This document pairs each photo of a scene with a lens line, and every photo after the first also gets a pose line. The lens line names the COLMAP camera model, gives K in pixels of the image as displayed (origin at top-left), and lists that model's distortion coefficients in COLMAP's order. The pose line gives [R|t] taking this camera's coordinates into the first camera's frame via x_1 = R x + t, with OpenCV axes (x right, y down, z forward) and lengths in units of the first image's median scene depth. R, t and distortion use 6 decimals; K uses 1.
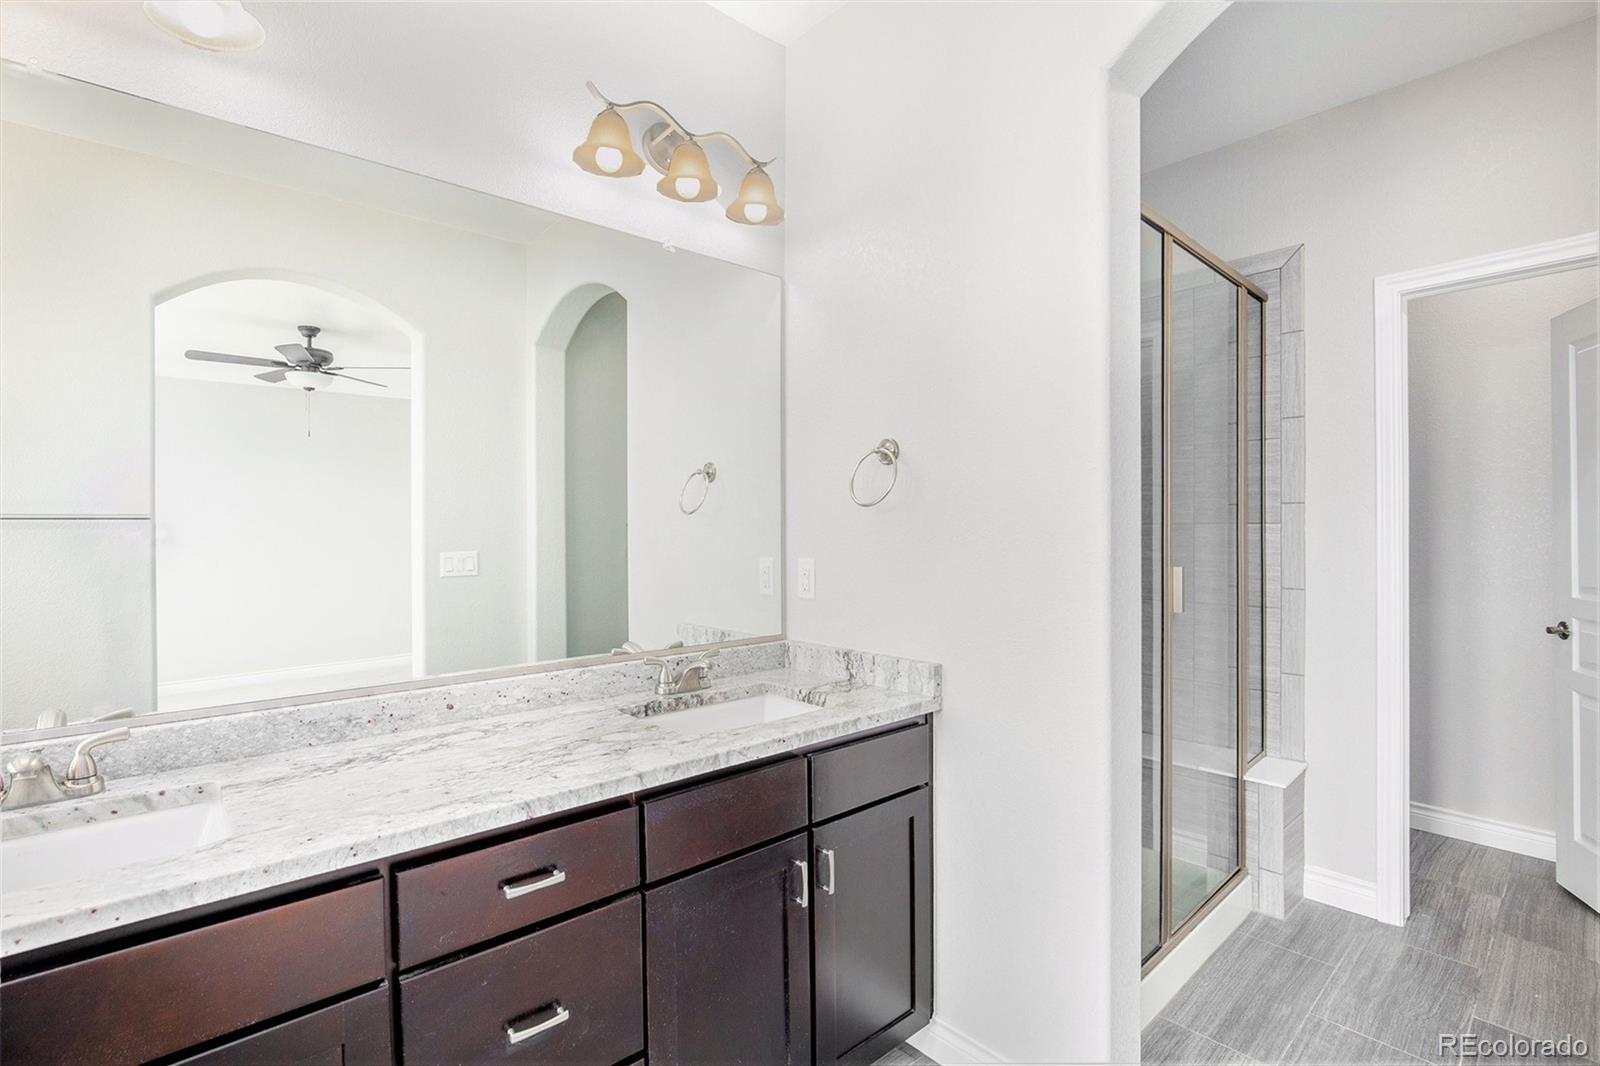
lens RADIAL K [[743.5, 0, 800.0], [0, 743.5, 533.0], [0, 0, 1]] dist [-0.016285, -0.000101]
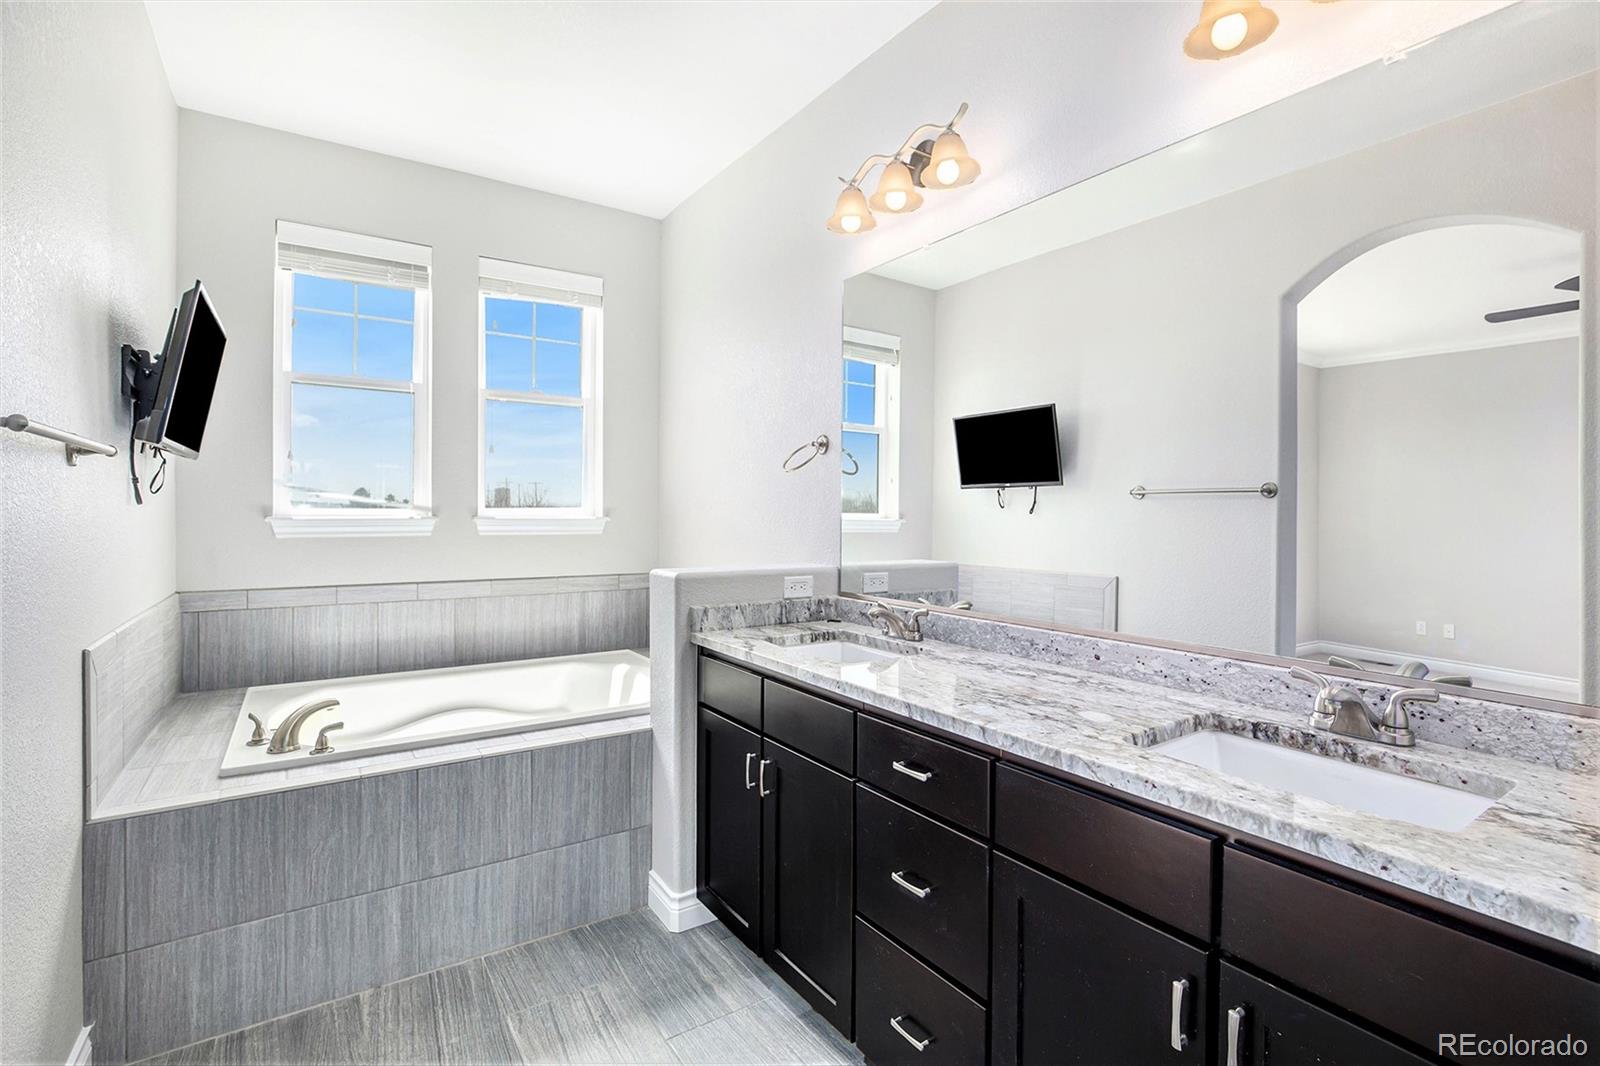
lens RADIAL K [[753.6, 0, 799.5], [0, 753.6, 515.6], [0, 0, 1]] dist [-0.000535, -0.000006]
pose [[-0.143982, 0.013498, -0.989488, 0.716617], [-0.005574, 0.999880, 0.014451, 0.009324], [0.989565, 0.007596, -0.143890, 0.734408]]
